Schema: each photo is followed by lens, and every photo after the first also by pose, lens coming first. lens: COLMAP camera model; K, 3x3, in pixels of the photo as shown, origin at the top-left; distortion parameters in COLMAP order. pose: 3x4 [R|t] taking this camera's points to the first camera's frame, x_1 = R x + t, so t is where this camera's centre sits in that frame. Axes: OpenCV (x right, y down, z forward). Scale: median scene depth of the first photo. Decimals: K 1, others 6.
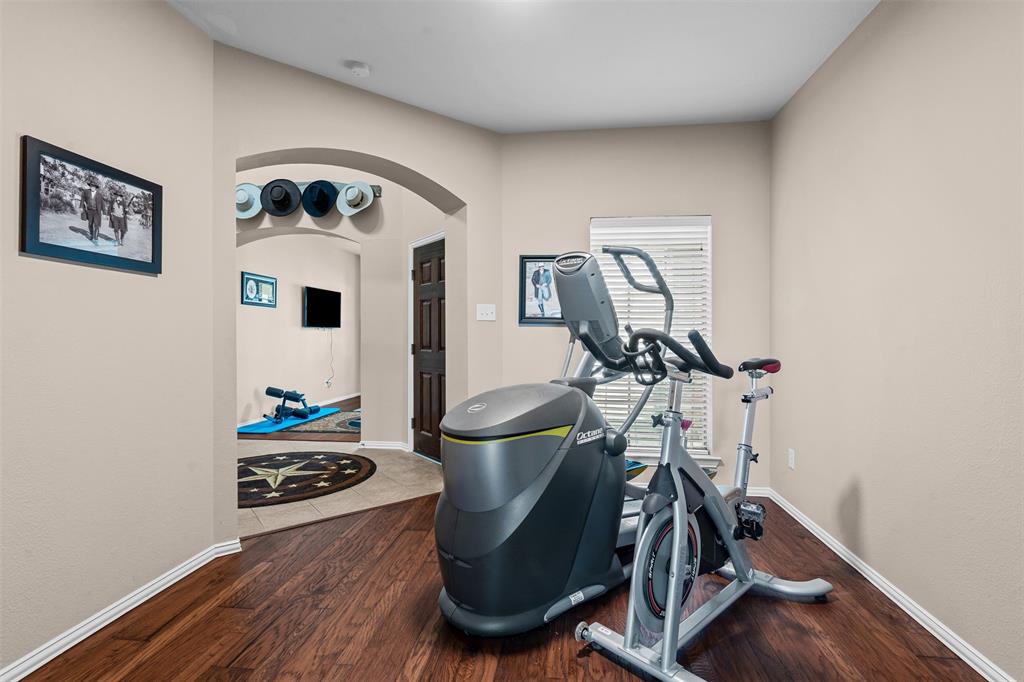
lens RADIAL K [[474.6, 0, 515.1], [0, 474.6, 335.3], [0, 0, 1]] dist [-0.001084, -0.000165]
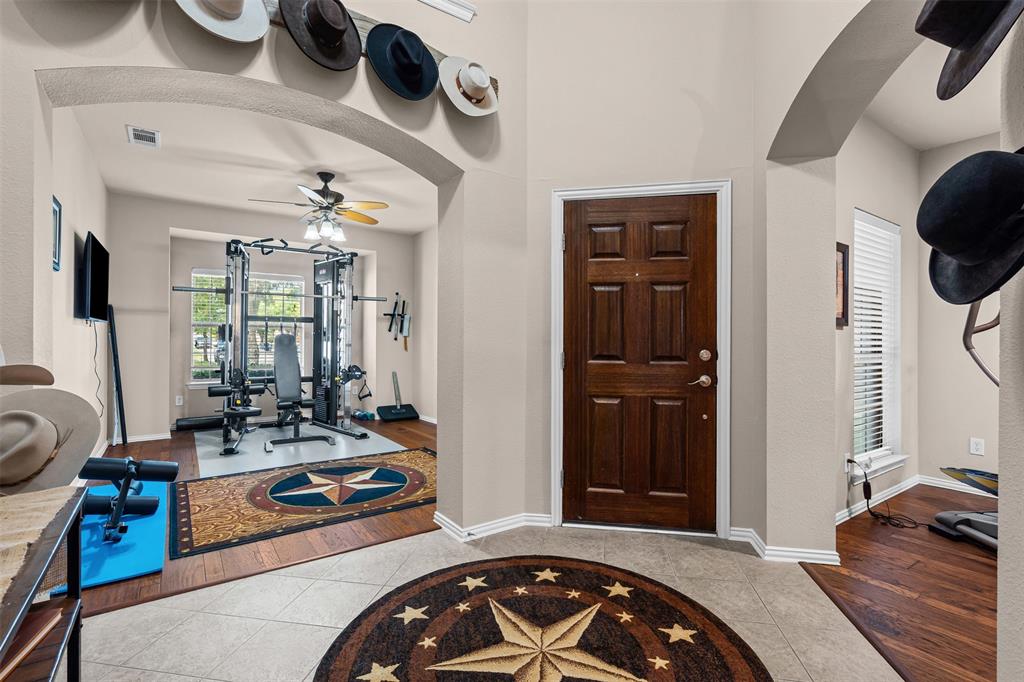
lens RADIAL K [[474.6, 0, 515.1], [0, 474.6, 335.3], [0, 0, 1]] dist [-0.001084, -0.000165]
pose [[0.739468, 0.005758, 0.673167, -0.727709], [-0.007123, 0.999974, -0.000729, -0.004471], [-0.673154, -0.004256, 0.739490, 0.612621]]
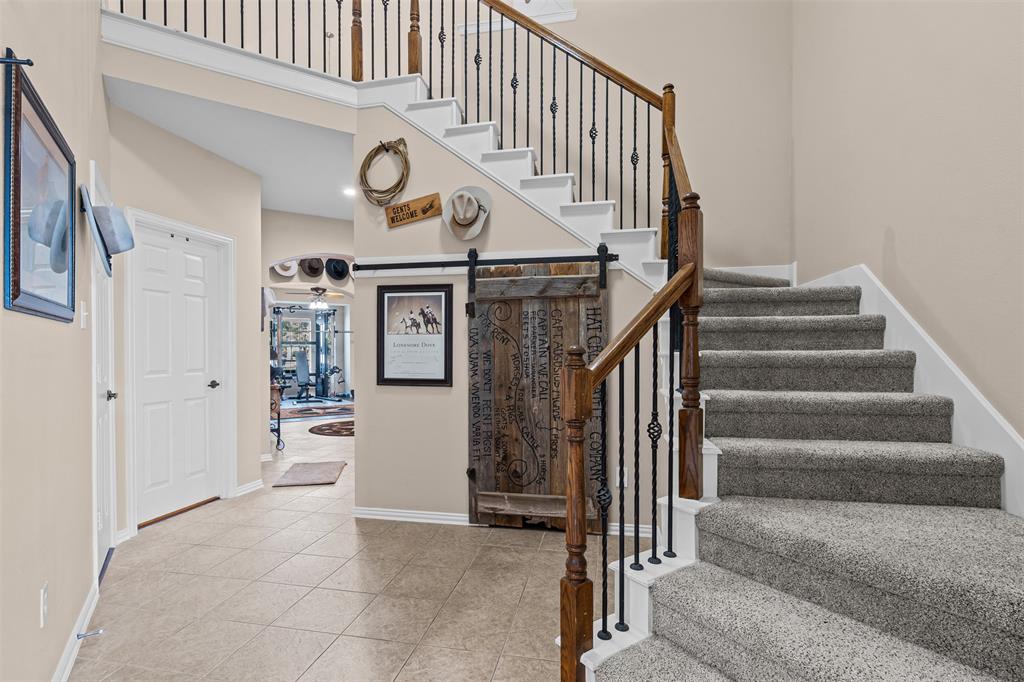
lens RADIAL K [[488.5, 0, 508.6], [0, 488.5, 357.4], [0, 0, 1]] dist [-0.000676, -0.000065]
pose [[0.765895, -0.009314, 0.642898, -1.171603], [0.002737, 0.999933, 0.011227, 0.005220], [-0.642959, -0.006839, 0.765870, -0.789329]]
